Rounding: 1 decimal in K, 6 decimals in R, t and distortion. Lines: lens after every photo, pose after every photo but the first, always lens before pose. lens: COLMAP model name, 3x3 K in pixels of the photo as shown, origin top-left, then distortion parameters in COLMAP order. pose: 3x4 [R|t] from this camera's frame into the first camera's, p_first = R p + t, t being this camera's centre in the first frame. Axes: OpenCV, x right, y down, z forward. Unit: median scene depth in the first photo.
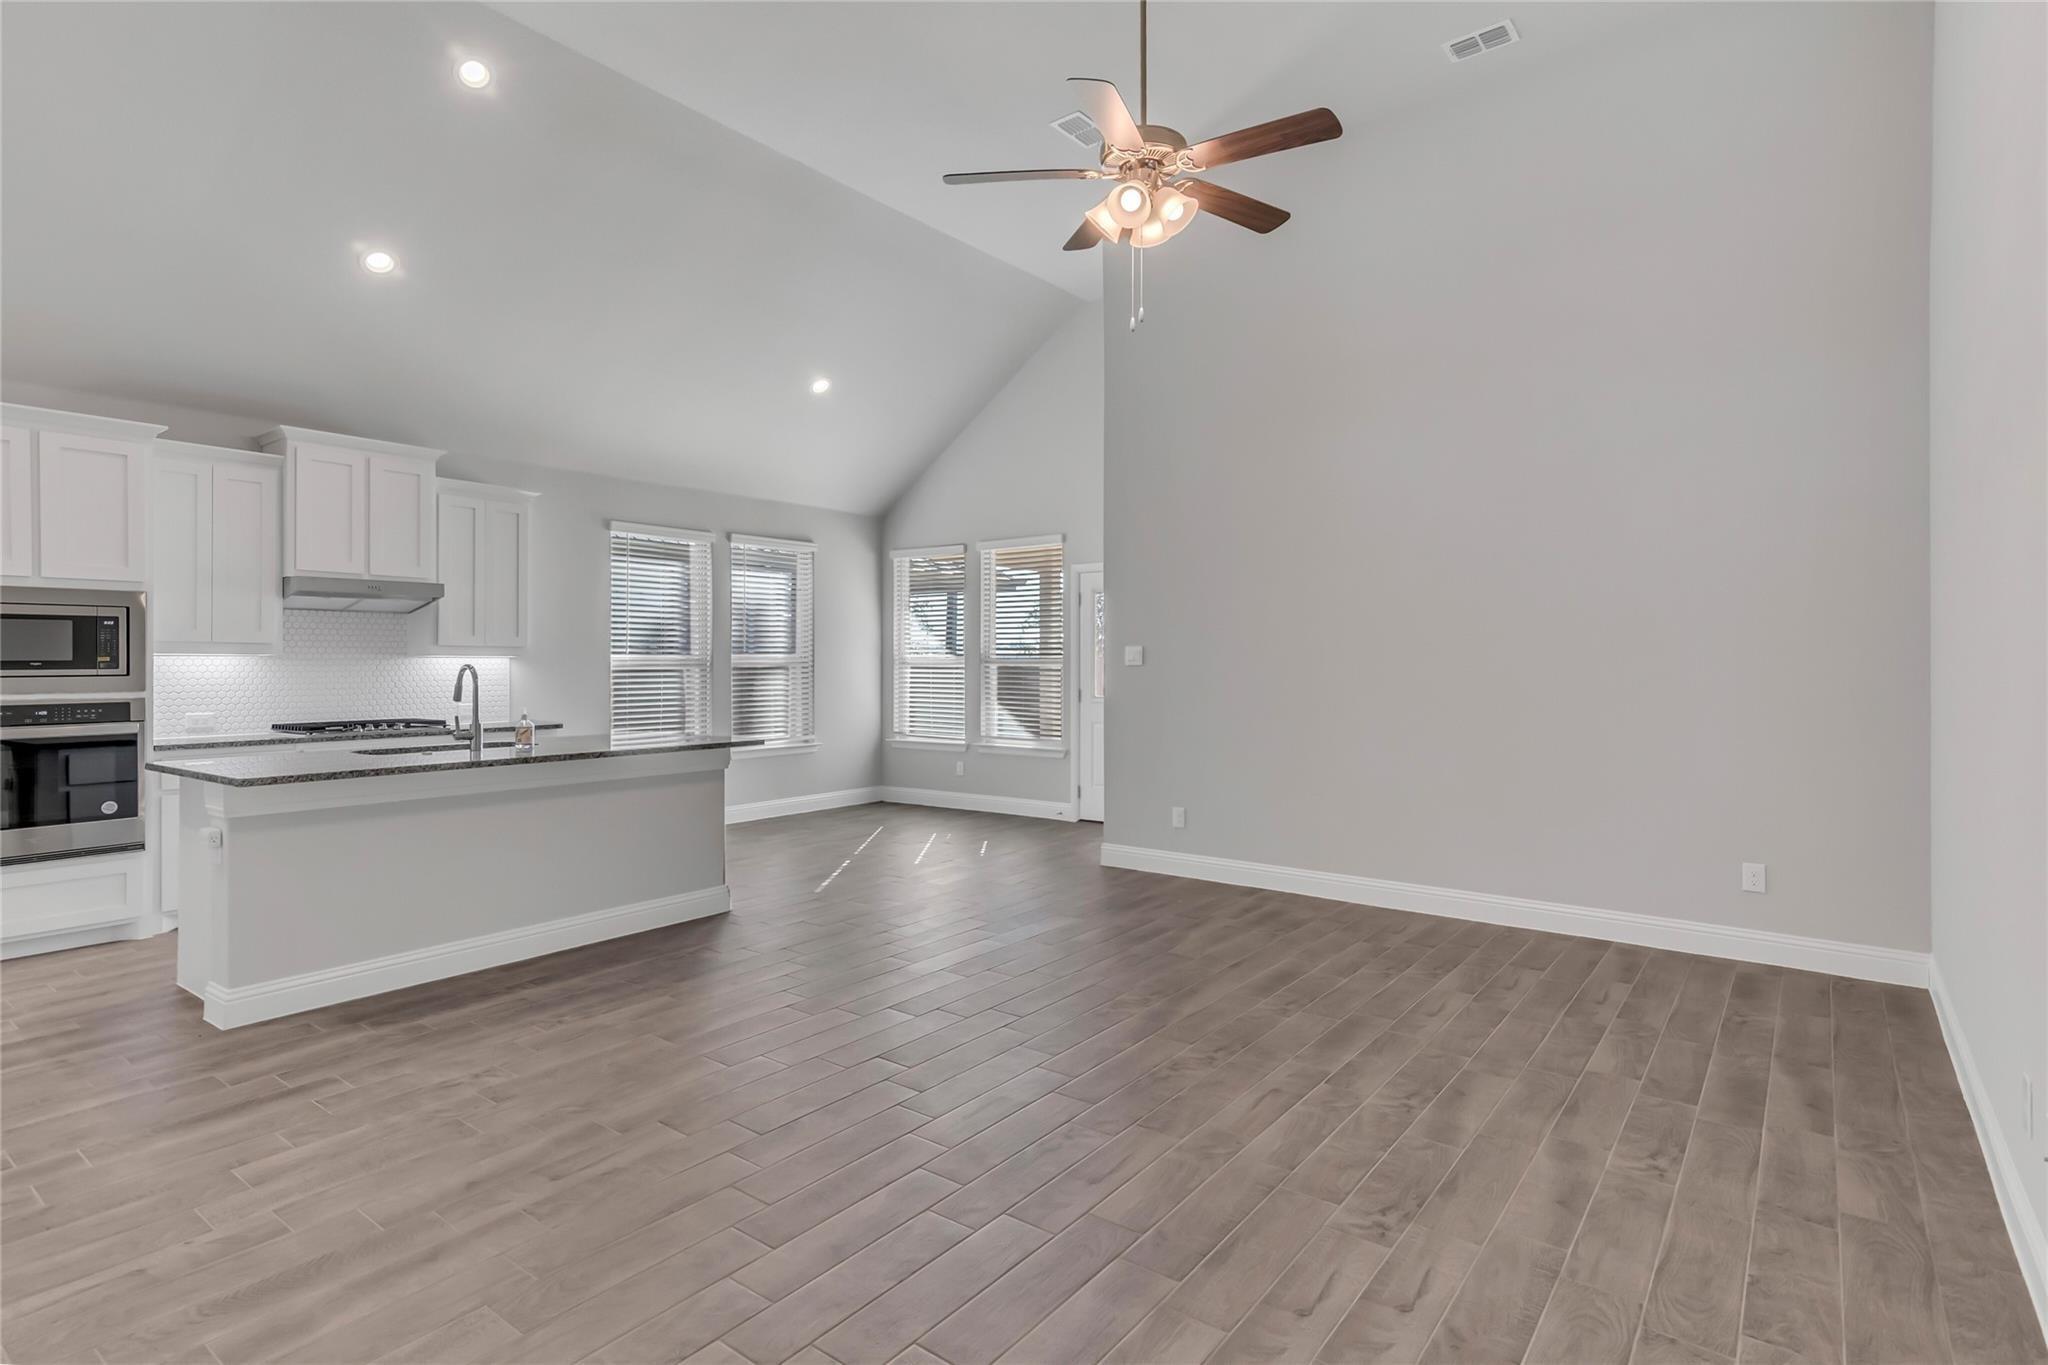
lens RADIAL K [[1020.6, 0, 1007.8], [0, 1020.6, 660.5], [0, 0, 1]] dist [0.022325, -0.000348]
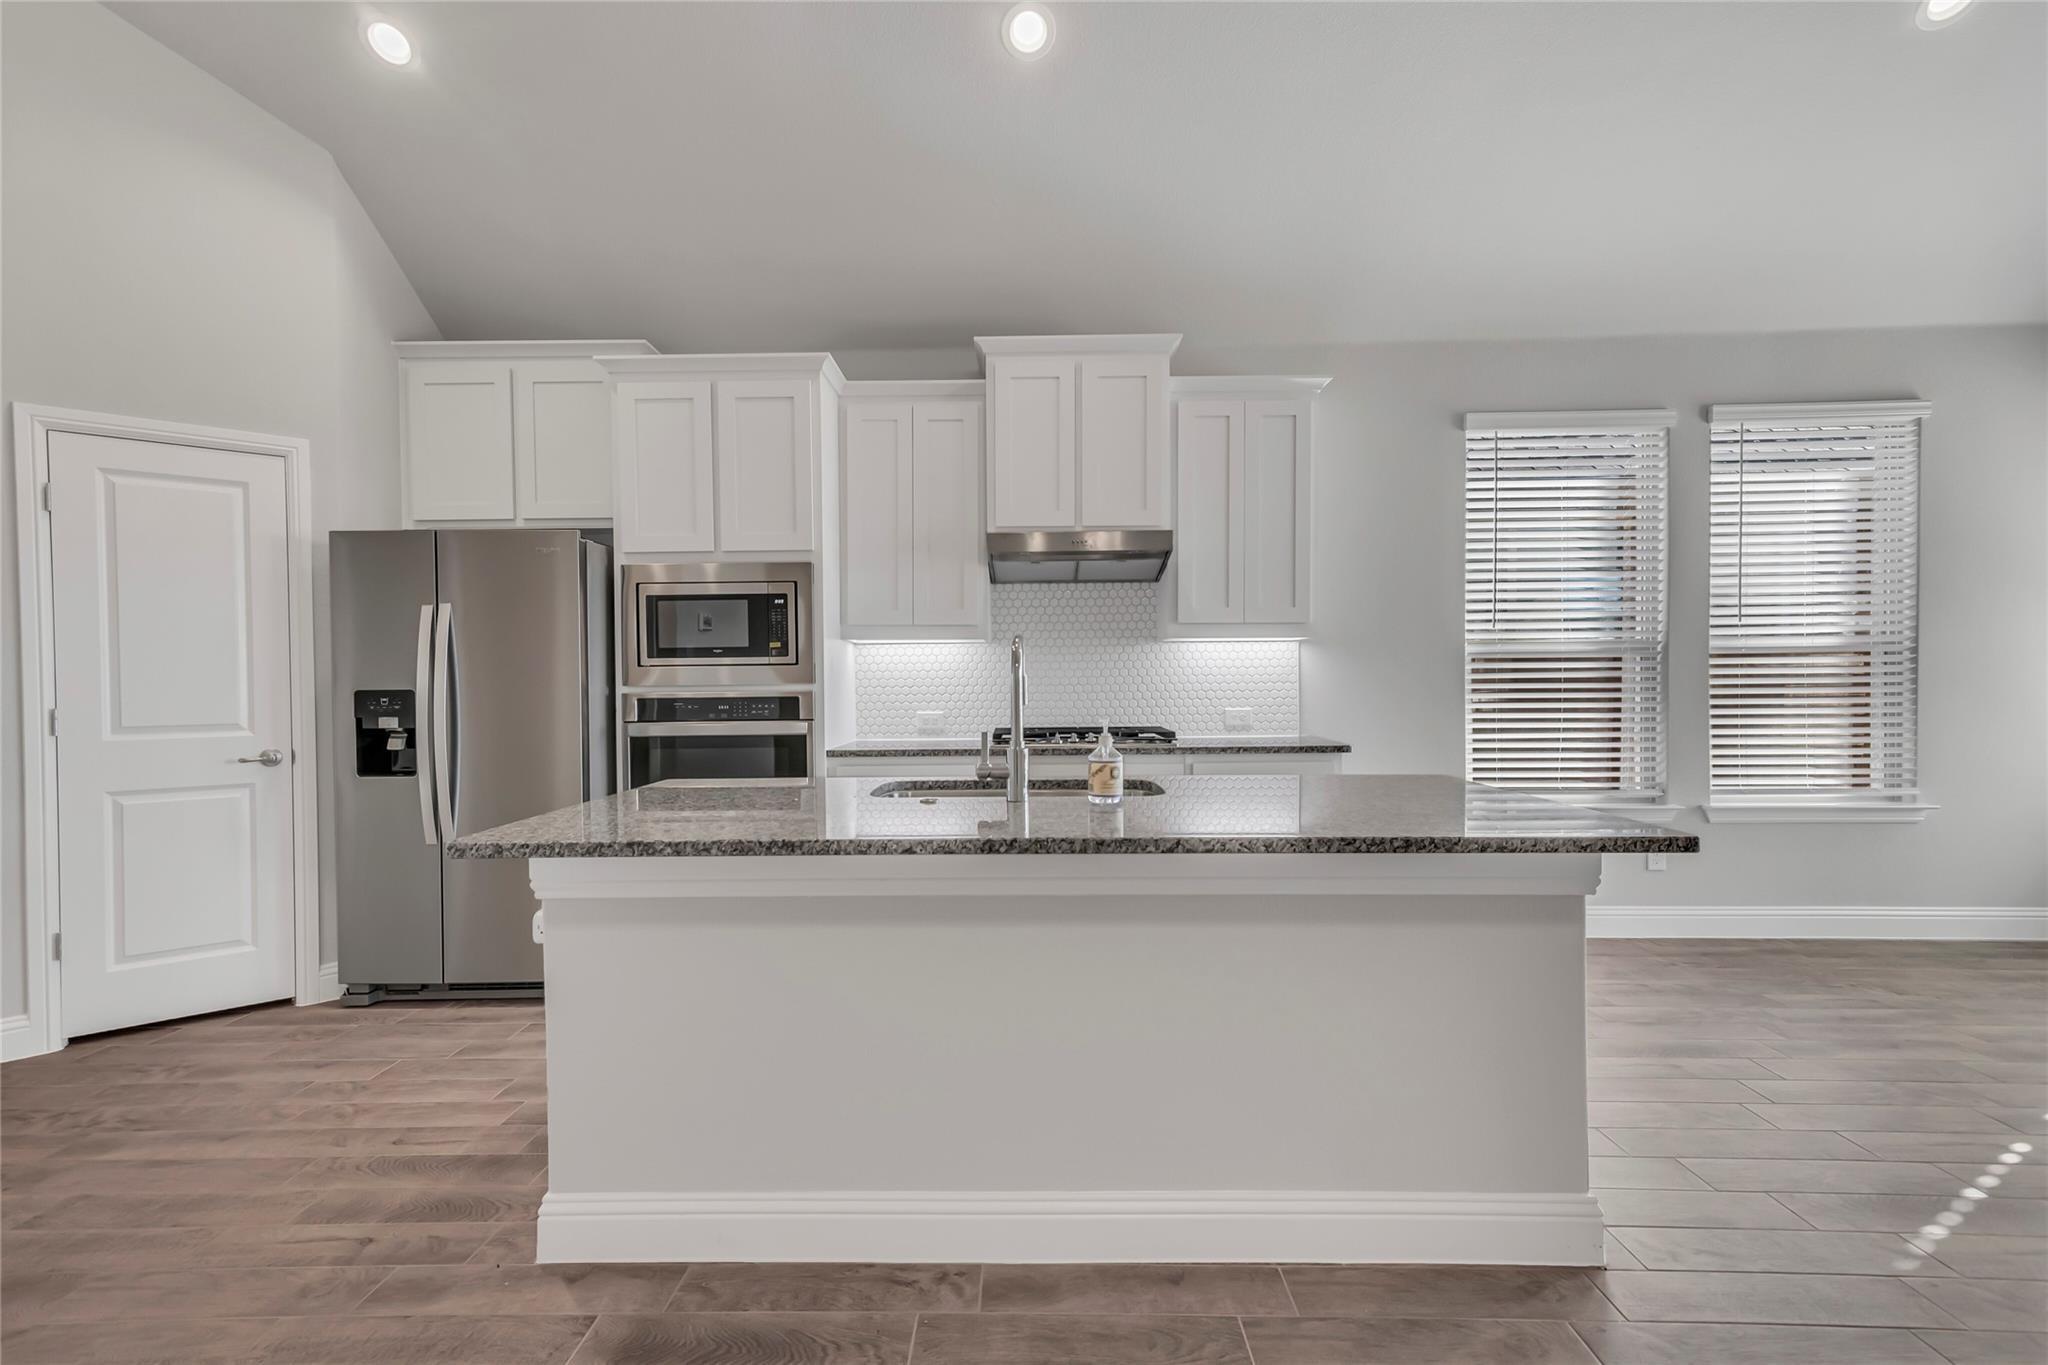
lens RADIAL K [[981.9, 0, 1019.5], [0, 981.9, 689.0], [0, 0, 1]] dist [0.021117, 0.000905]
pose [[0.599308, 0.009160, -0.800466, -0.105134], [0.009489, 0.999783, 0.018546, 0.019155], [0.800462, -0.018710, 0.599091, 0.606353]]
